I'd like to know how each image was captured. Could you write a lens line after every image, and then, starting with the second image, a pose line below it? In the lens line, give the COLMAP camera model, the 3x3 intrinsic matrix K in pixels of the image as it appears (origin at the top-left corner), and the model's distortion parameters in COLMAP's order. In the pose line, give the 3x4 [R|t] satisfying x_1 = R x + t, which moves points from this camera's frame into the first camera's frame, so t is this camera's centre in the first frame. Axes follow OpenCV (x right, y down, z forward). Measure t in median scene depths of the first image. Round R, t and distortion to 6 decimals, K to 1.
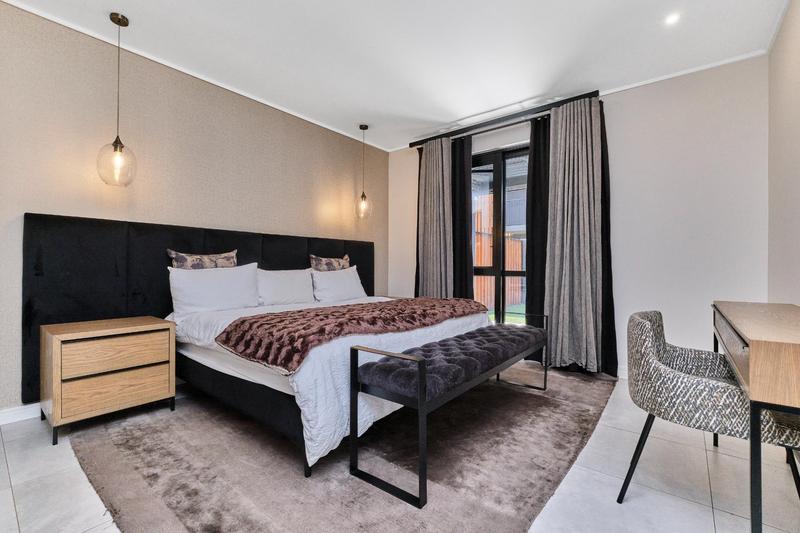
lens RADIAL K [[351.4, 0, 393.3], [0, 351.4, 267.1], [0, 0, 1]] dist [-0.002994, -0.001085]
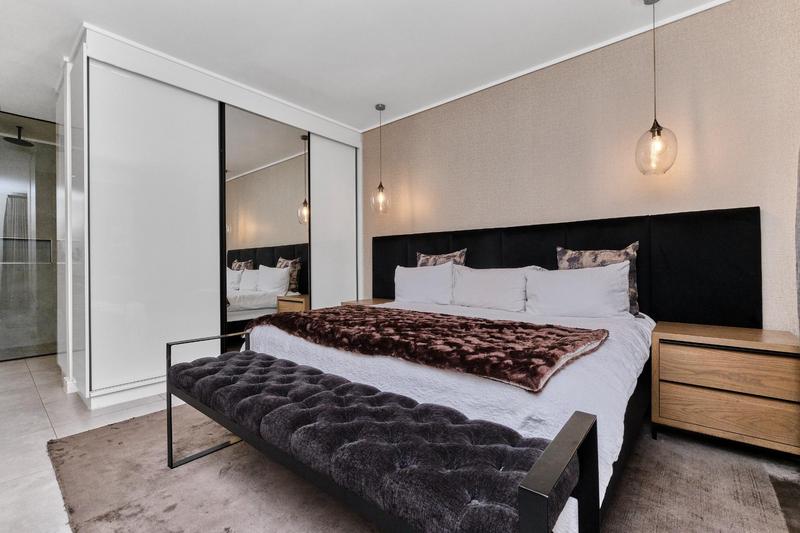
lens RADIAL K [[351.4, 0, 392.7], [0, 351.4, 262.3], [0, 0, 1]] dist [-0.002994, -0.001085]
pose [[-0.020432, 0.010791, -0.999733, 0.707816], [0.025558, 0.999621, 0.010267, -0.026751], [0.999465, -0.025341, -0.020700, 0.945617]]
